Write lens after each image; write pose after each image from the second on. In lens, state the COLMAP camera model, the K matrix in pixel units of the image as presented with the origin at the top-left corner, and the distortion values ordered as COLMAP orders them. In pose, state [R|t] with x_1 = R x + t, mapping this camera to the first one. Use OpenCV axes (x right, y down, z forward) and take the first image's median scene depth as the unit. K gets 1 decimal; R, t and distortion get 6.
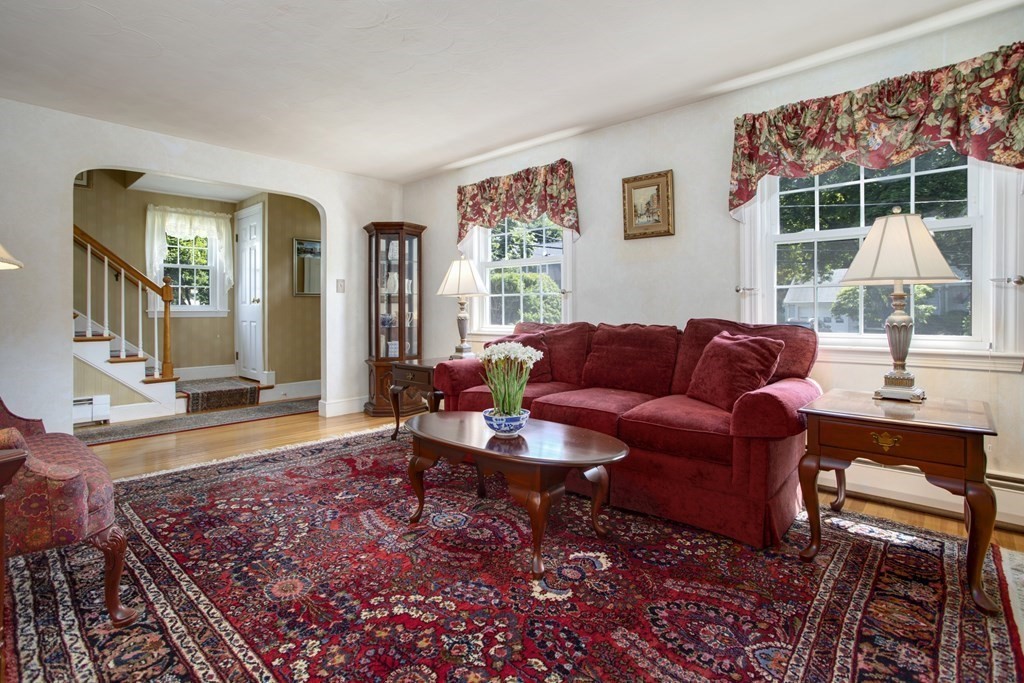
lens RADIAL K [[496.5, 0, 512.2], [0, 496.5, 321.0], [0, 0, 1]] dist [-0.048494, 0.022382]
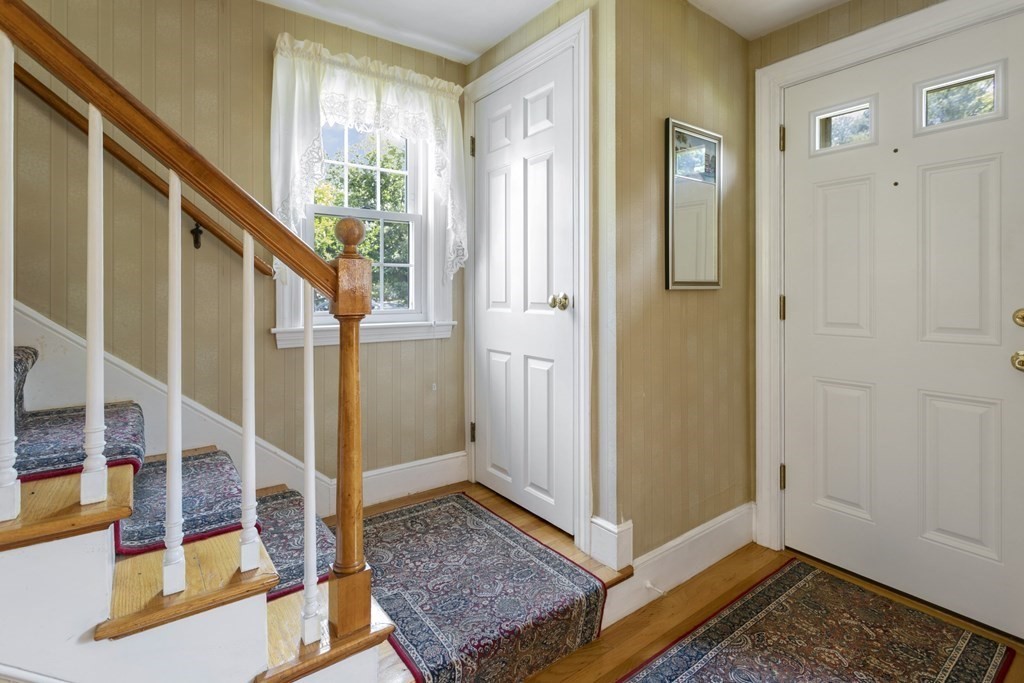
lens RADIAL K [[496.5, 0, 512.2], [0, 496.5, 321.0], [0, 0, 1]] dist [-0.048494, 0.022382]
pose [[0.981109, 0.011598, -0.193108, -1.204901], [-0.005588, 0.999484, 0.031637, -0.097821], [0.193375, -0.029960, 0.980667, 1.603128]]
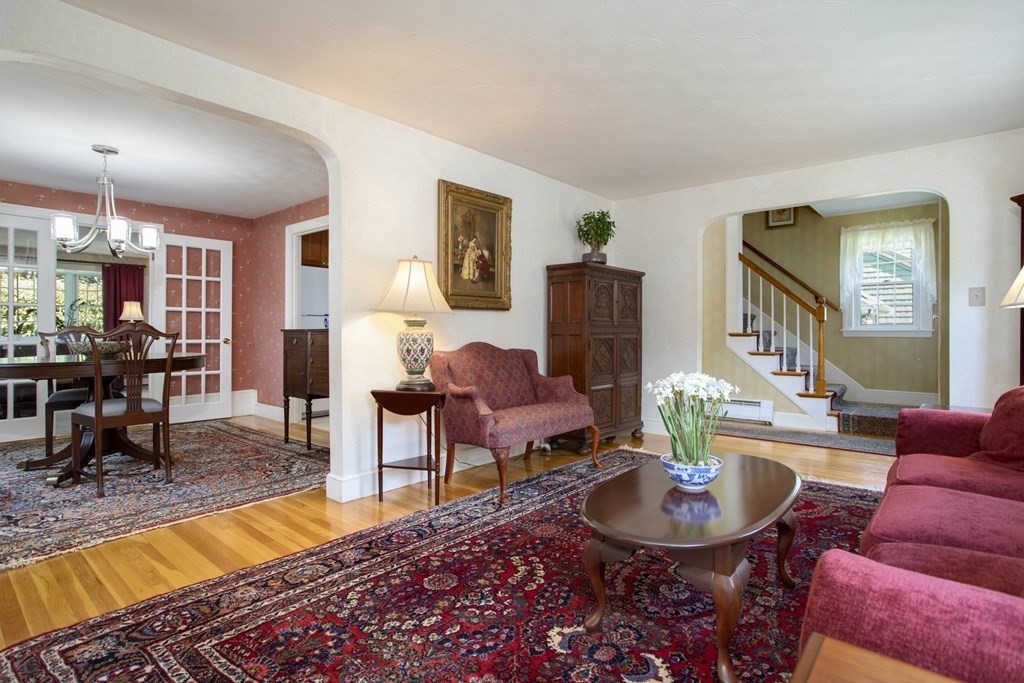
lens RADIAL K [[527.8, 0, 530.3], [0, 527.8, 320.3], [0, 0, 1]] dist [-0.004344, -0.000161]
pose [[0.054650, -0.012846, -0.998423, 0.816153], [-0.020096, 0.999701, -0.013962, -0.029067], [0.998303, 0.020827, 0.054375, 0.654229]]
